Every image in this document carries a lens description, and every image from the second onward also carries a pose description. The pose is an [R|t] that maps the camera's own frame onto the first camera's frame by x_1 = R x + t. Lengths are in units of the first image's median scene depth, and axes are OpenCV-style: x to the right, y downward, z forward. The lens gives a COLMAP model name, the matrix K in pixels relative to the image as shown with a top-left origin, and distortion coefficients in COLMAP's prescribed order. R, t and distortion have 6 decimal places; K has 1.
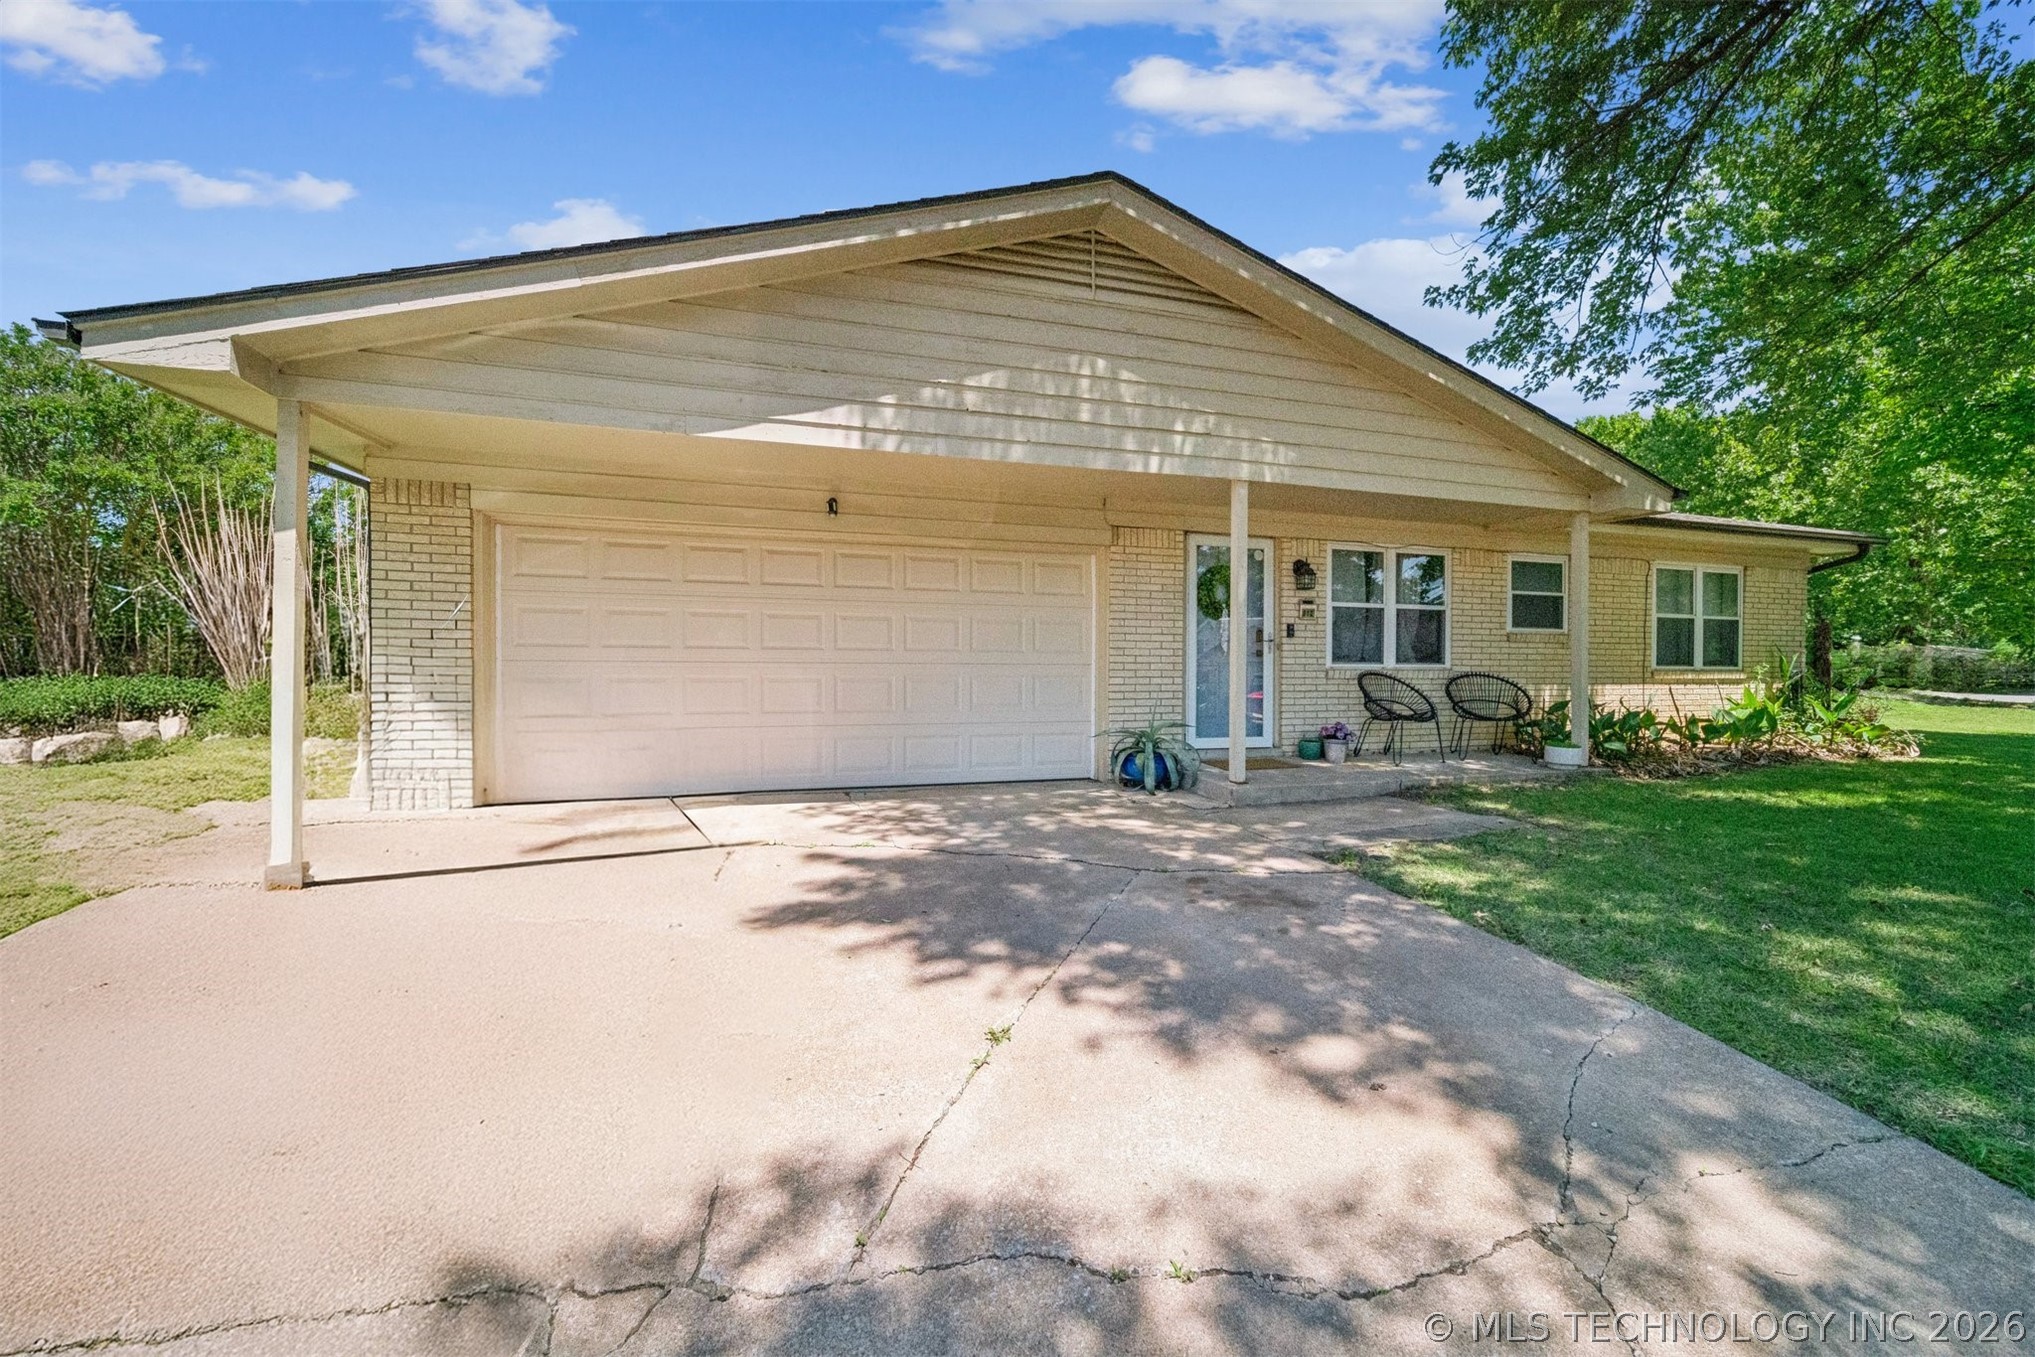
lens RADIAL K [[716.1, 0, 1018.8], [0, 716.1, 677.9], [0, 0, 1]] dist [-0.001189, 0.000065]
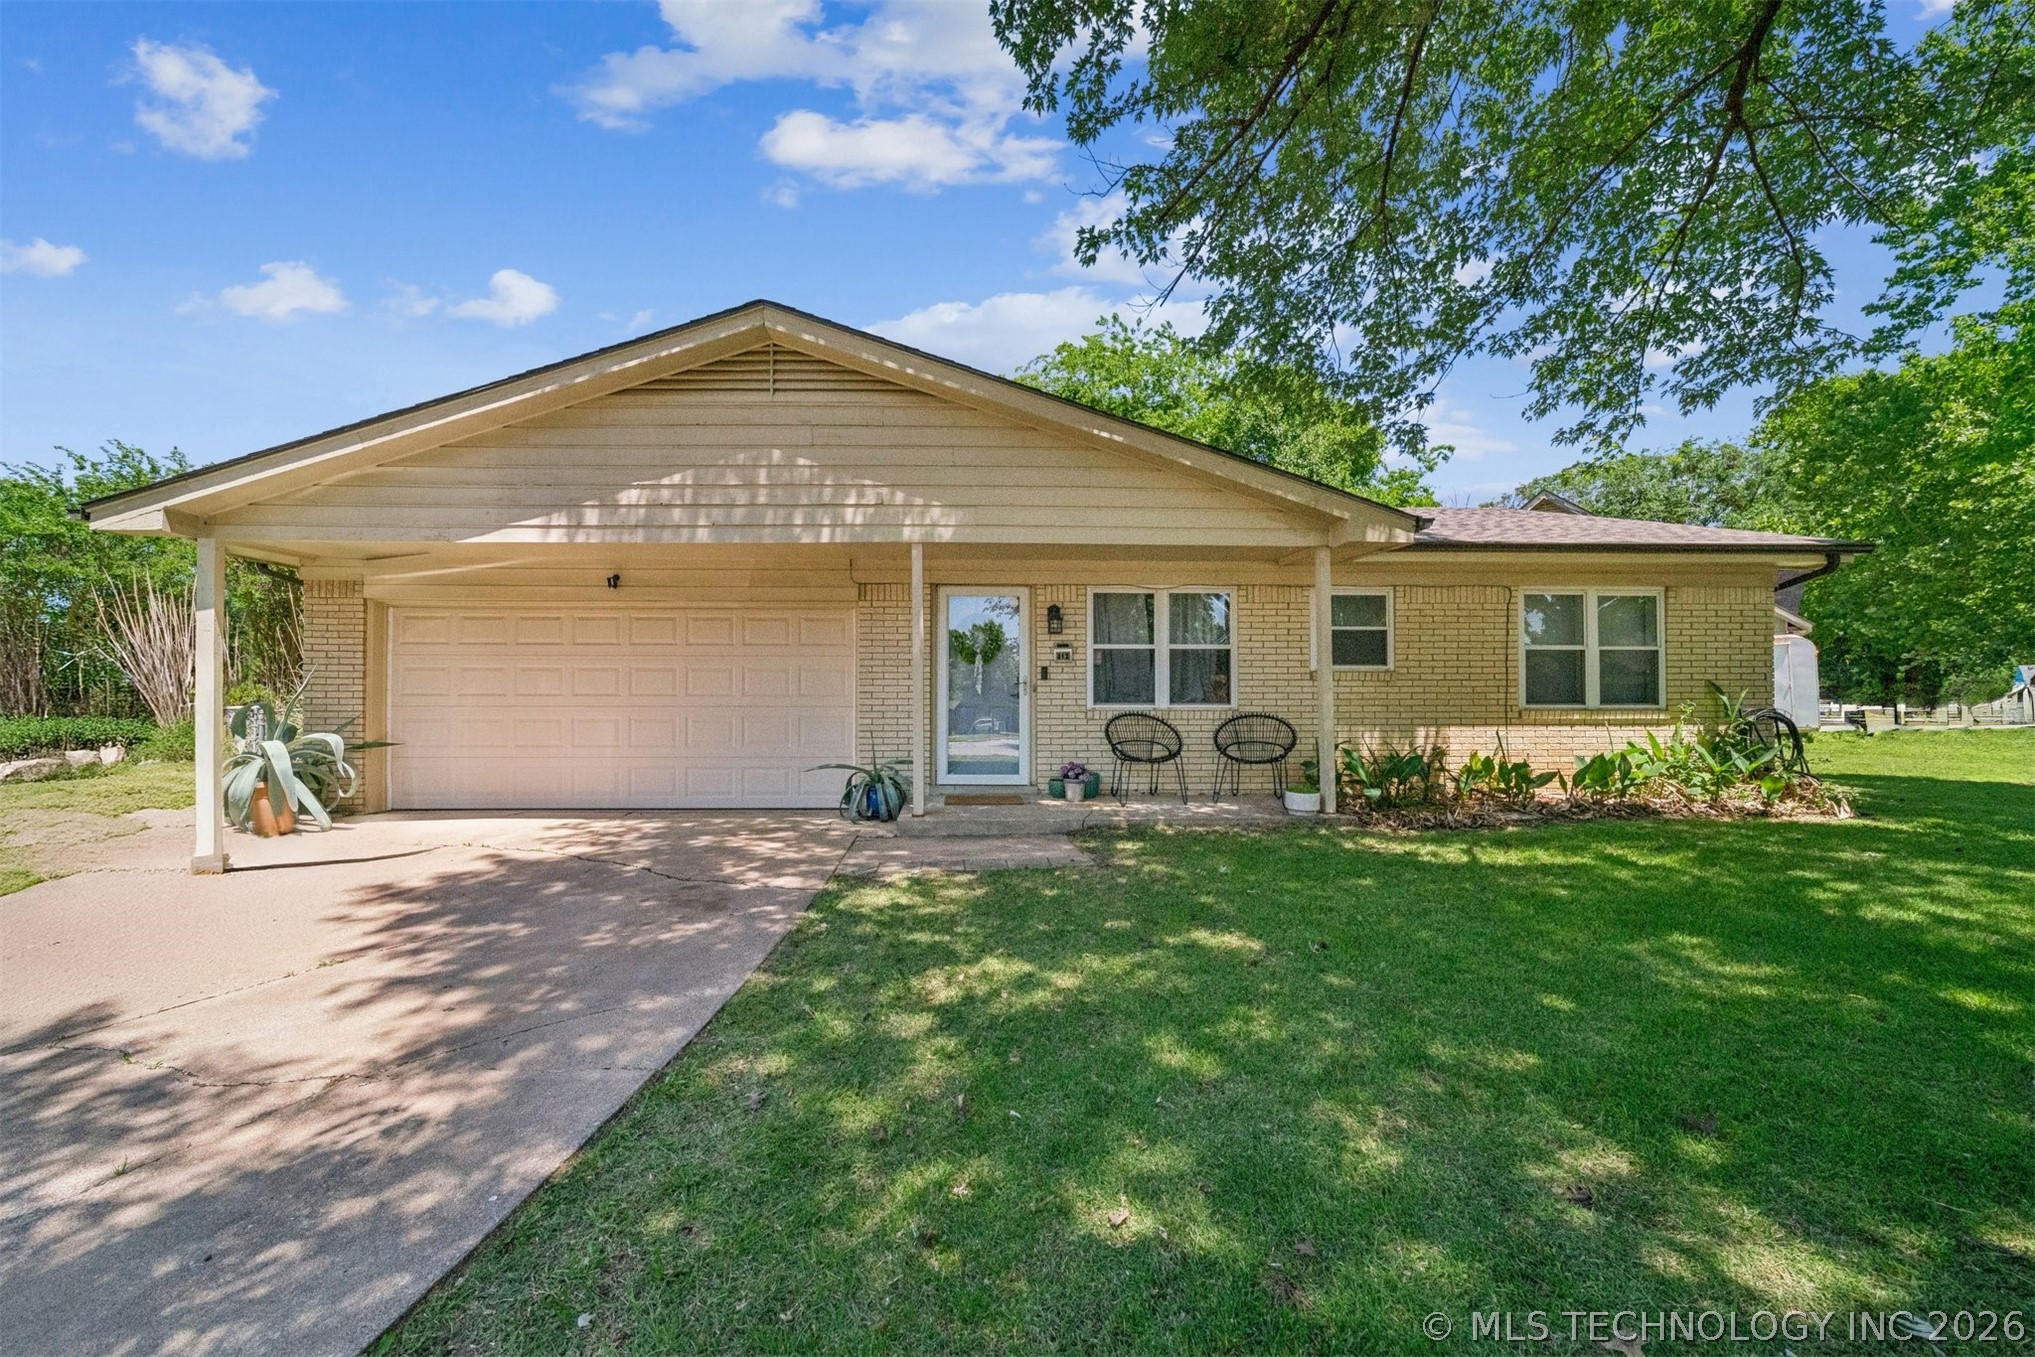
lens RADIAL K [[716.1, 0, 973.3], [0, 716.1, 683.6], [0, 0, 1]] dist [-0.001189, 0.000065]
pose [[0.967233, -0.008770, -0.253740, 0.558141], [0.000729, 0.999495, -0.031765, -0.018276], [0.253890, 0.030540, 0.966751, -0.035391]]
